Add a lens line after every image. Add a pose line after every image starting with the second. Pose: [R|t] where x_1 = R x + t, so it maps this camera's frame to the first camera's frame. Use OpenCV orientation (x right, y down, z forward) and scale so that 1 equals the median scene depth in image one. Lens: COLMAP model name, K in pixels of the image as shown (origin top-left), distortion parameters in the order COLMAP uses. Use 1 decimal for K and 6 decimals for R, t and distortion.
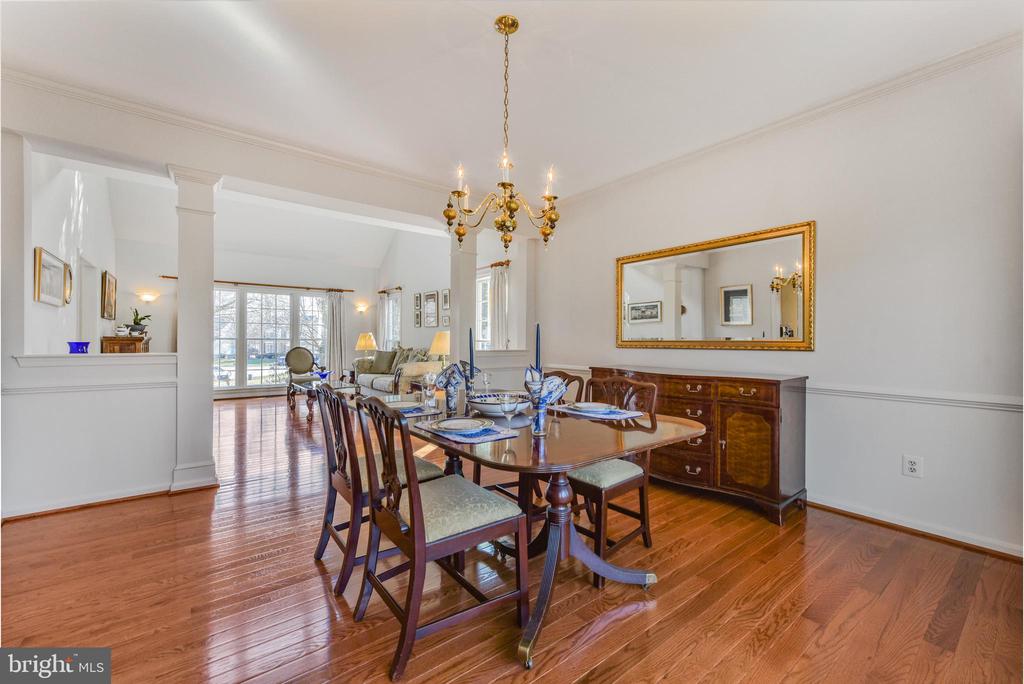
lens RADIAL K [[418.6, 0, 512.0], [0, 418.6, 342.0], [0, 0, 1]] dist [0.000113, -0.000011]
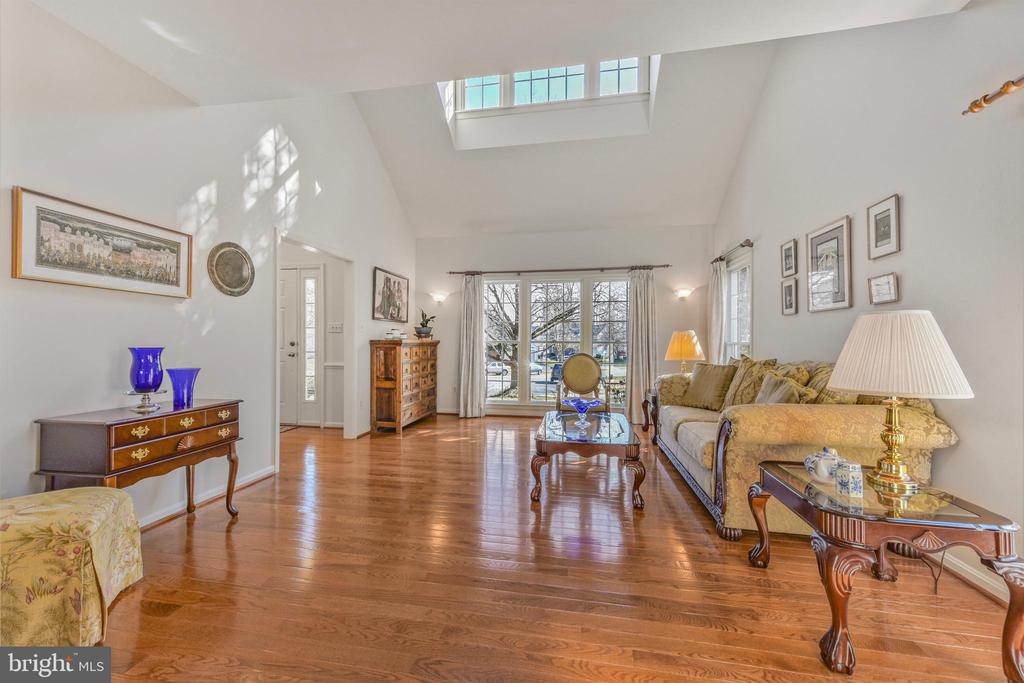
lens RADIAL K [[400.9, 0, 512.0], [0, 400.9, 341.5], [0, 0, 1]] dist [0.022122, 0.000113]
pose [[0.671552, -0.004318, -0.740945, -0.100294], [-0.001230, 0.999975, -0.006942, -0.002993], [0.740957, 0.005573, 0.671530, 0.475967]]
